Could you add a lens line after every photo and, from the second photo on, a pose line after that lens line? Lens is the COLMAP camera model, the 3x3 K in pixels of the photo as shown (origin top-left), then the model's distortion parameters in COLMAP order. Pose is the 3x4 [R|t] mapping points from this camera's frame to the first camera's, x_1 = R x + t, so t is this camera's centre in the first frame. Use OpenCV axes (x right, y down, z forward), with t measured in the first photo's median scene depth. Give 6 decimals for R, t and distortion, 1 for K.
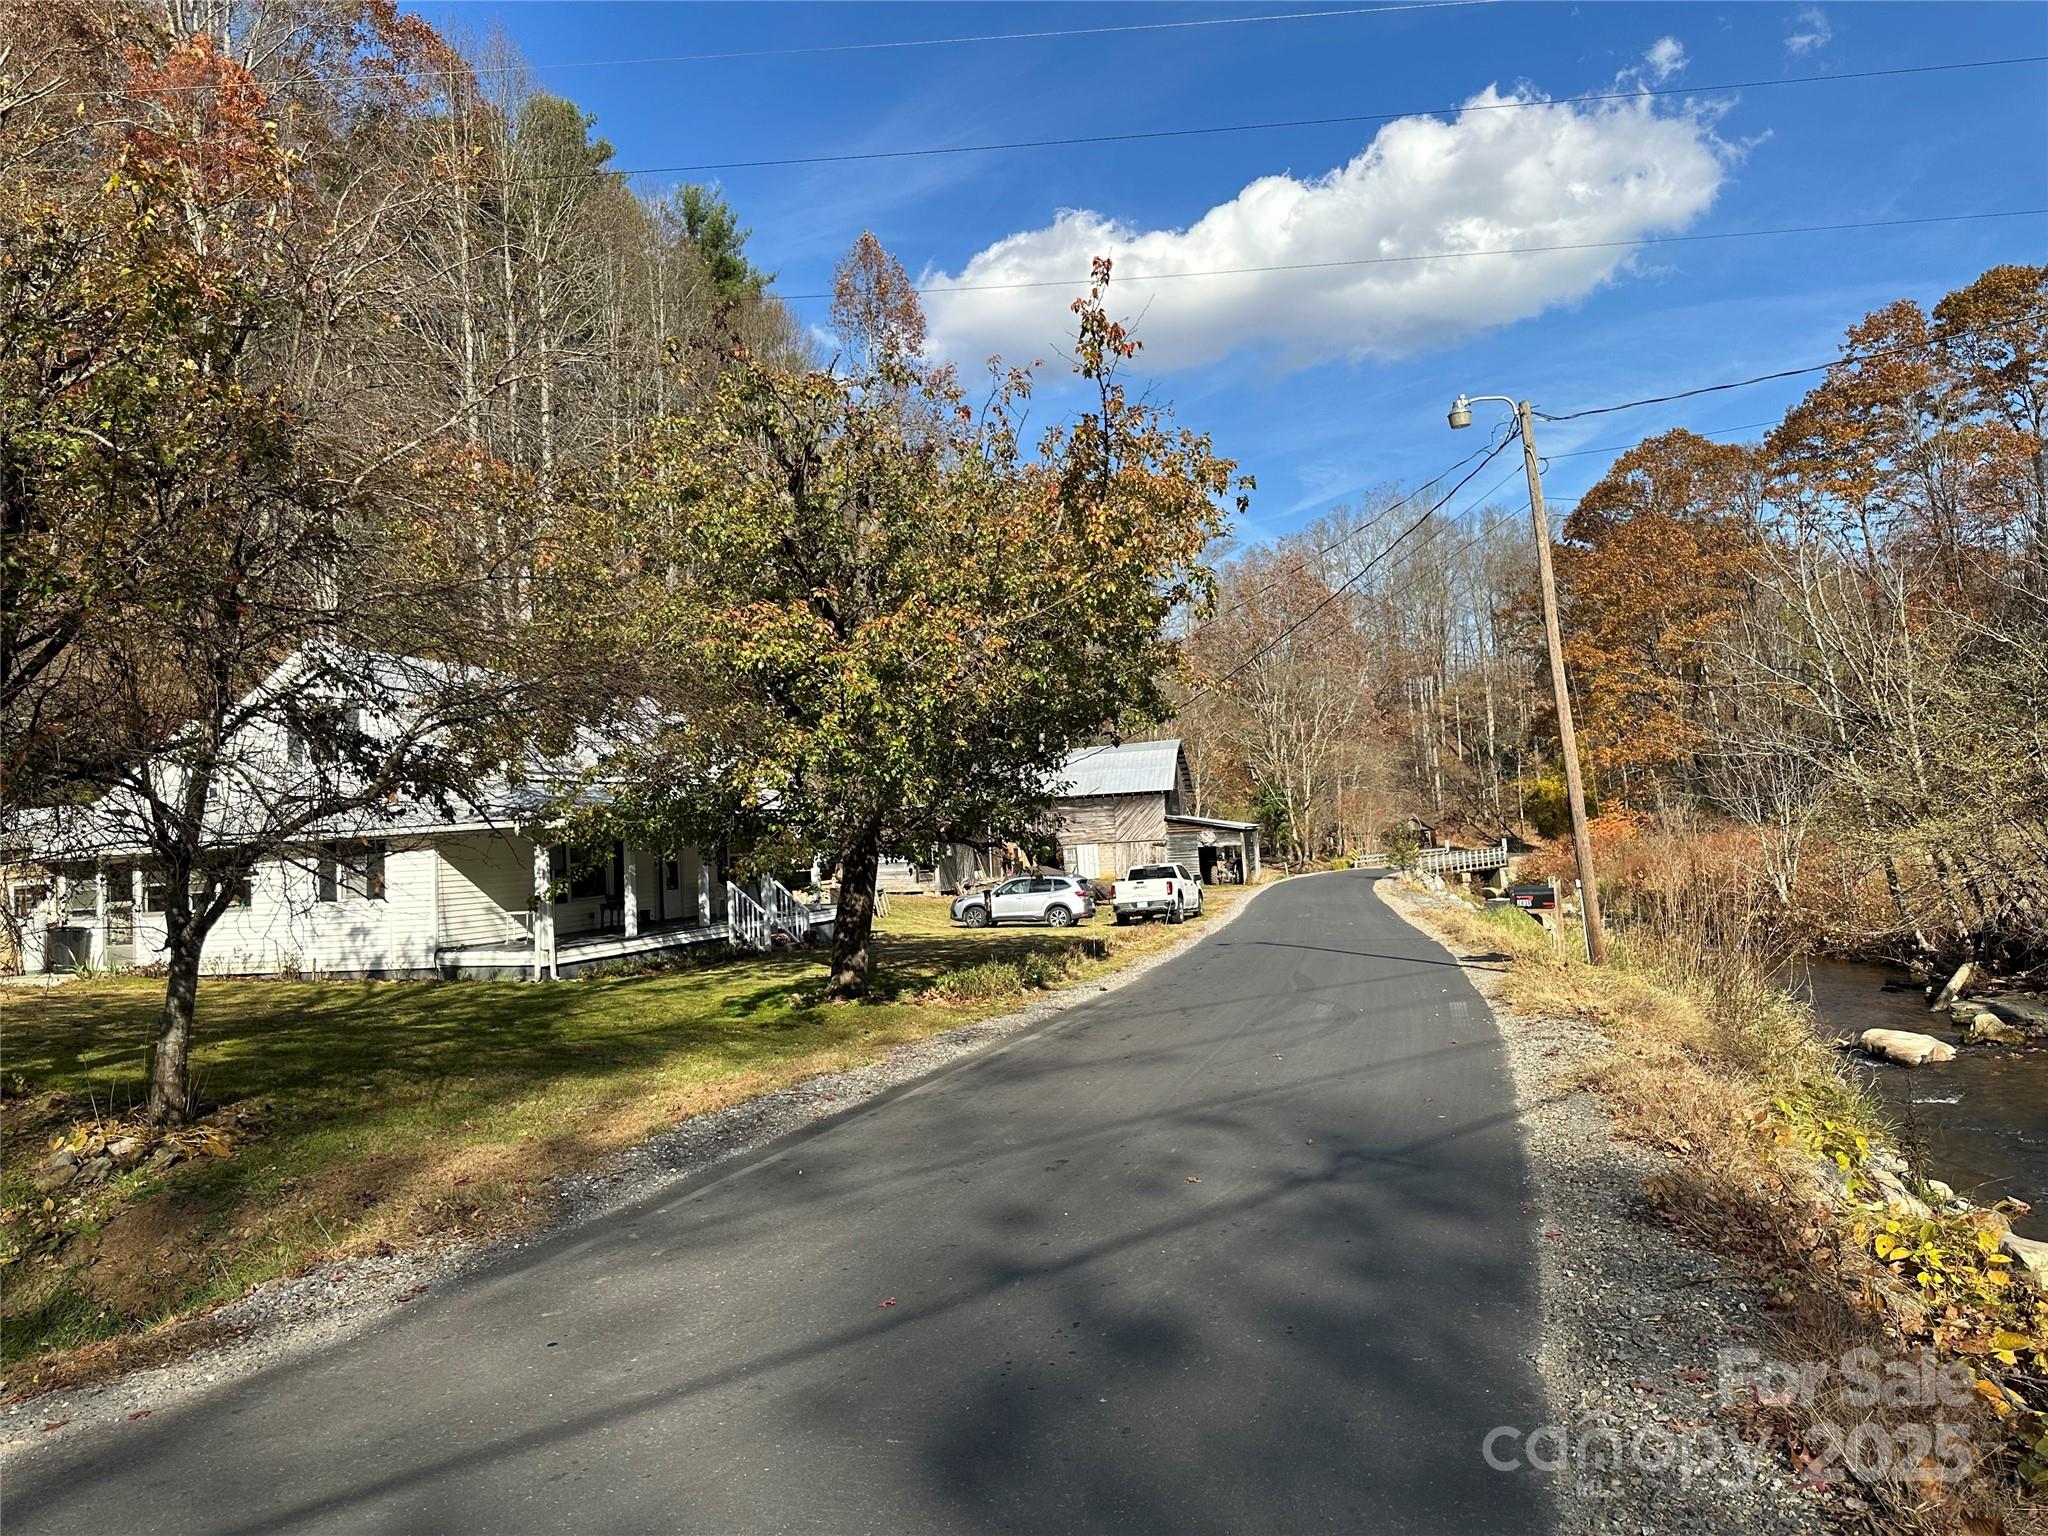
lens RADIAL K [[1448.3, 0, 991.6], [0, 1448.3, 744.1], [0, 0, 1]] dist [0.115579, -0.132059]
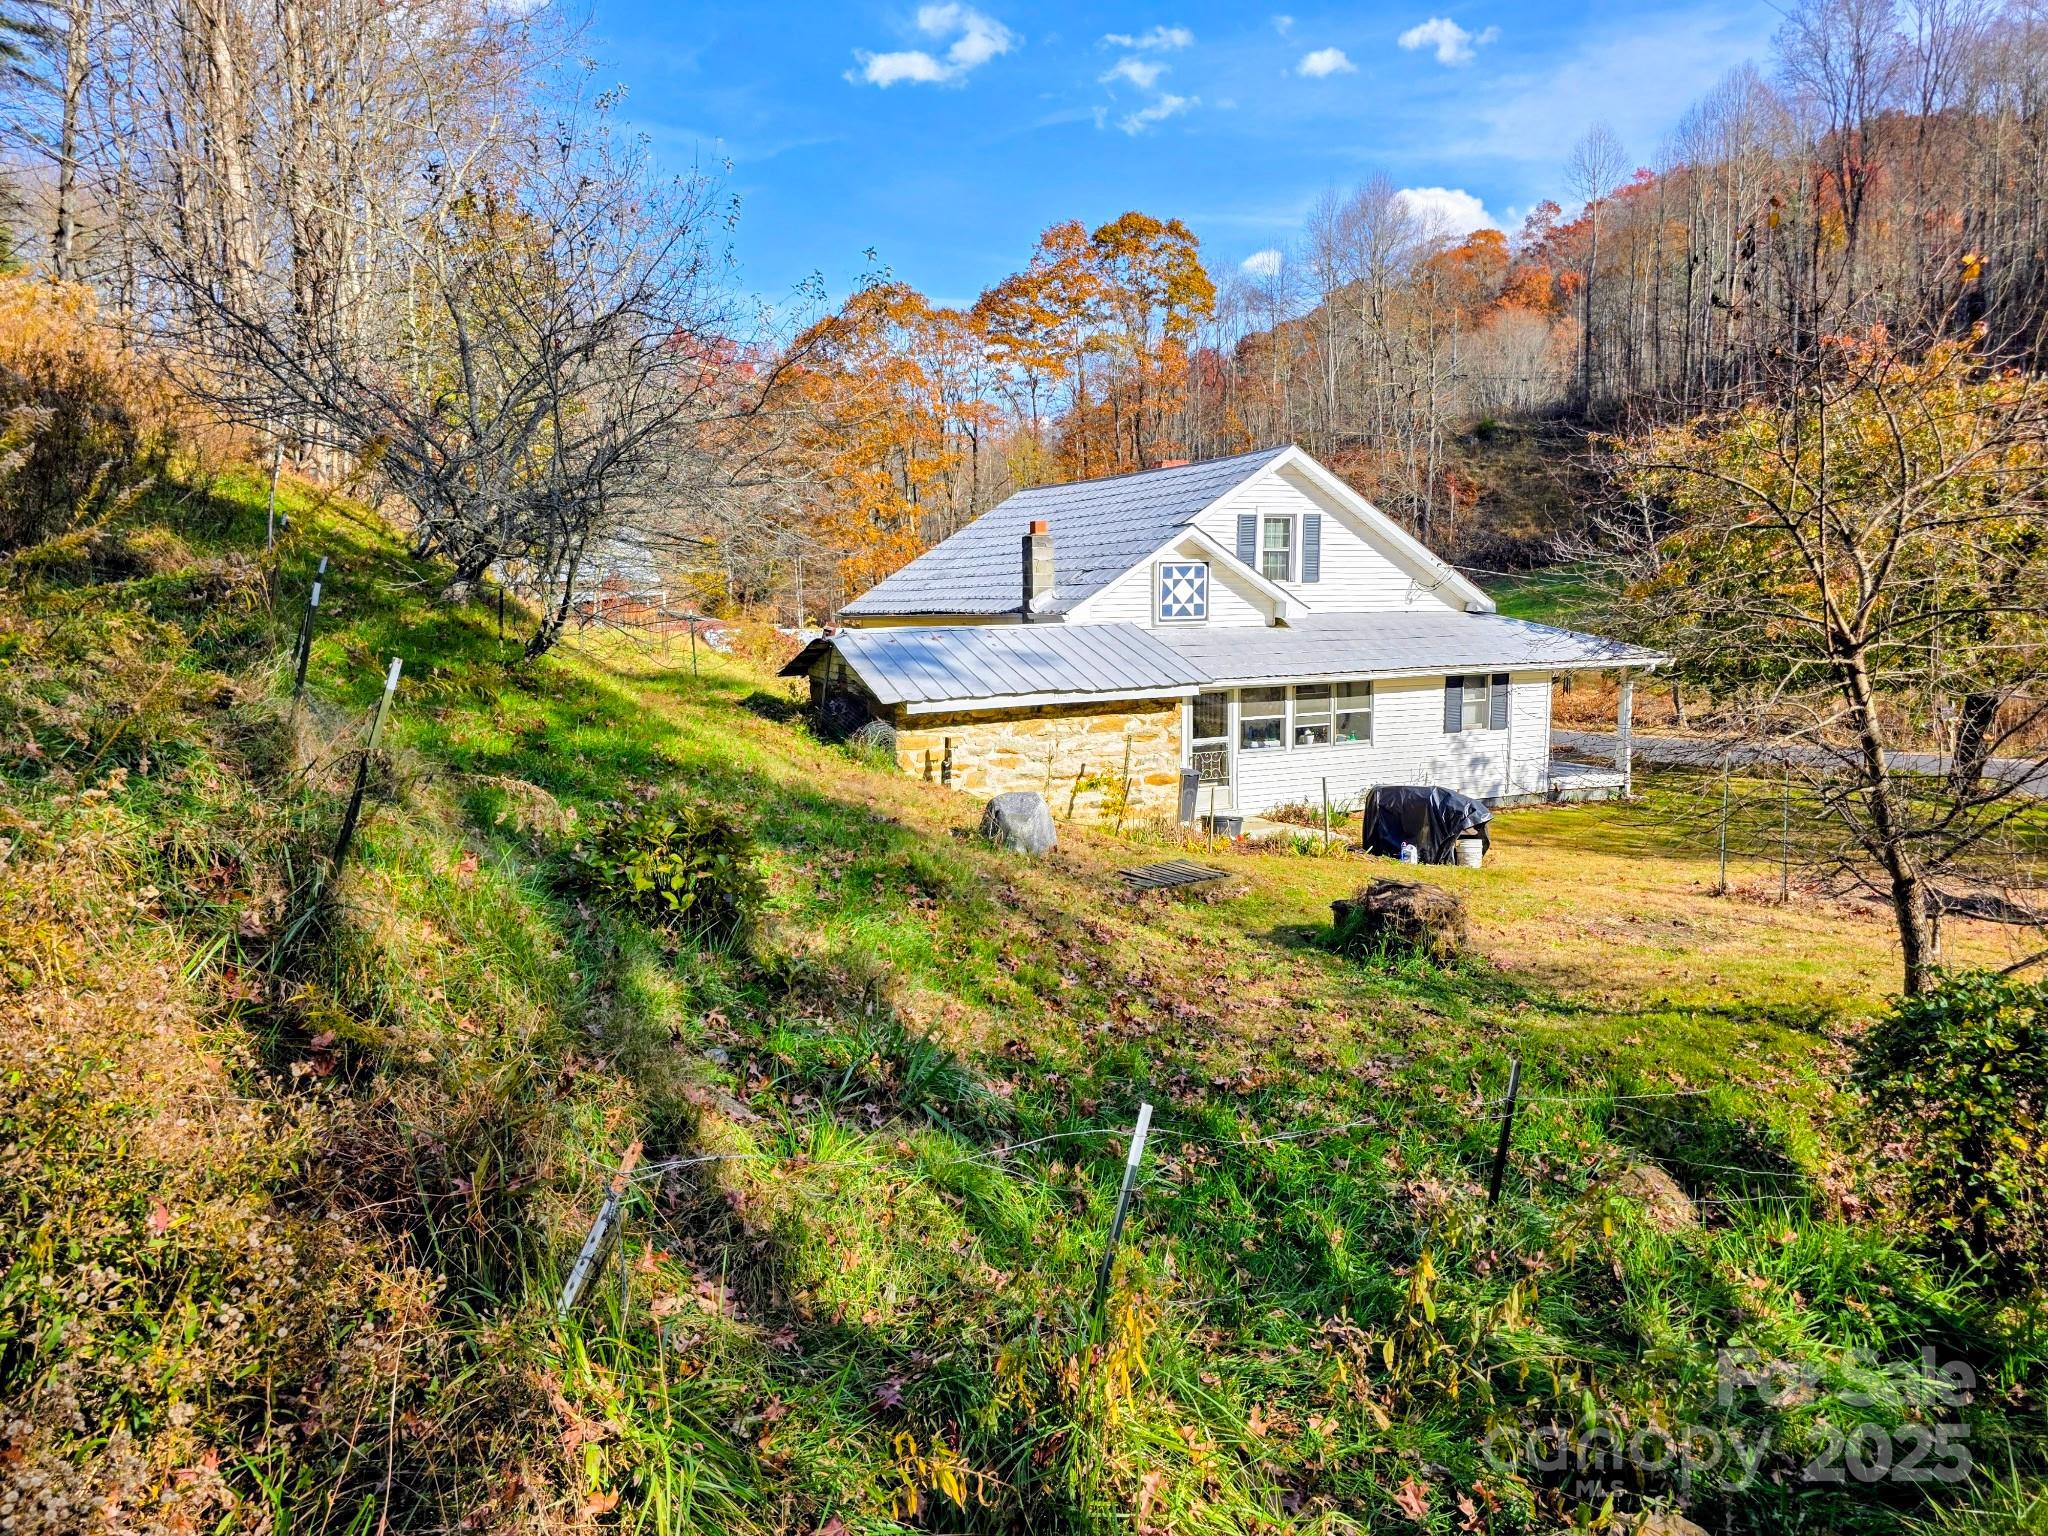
lens RADIAL K [[1367.6, 0, 999.3], [0, 1367.6, 774.8], [0, 0, 1]] dist [0.040448, -0.035020]
pose [[0.709465, -0.054407, 0.702638, -1.288557], [-0.072321, 0.986131, 0.149383, 0.018257], [-0.701020, -0.156798, 0.695690, 0.554279]]
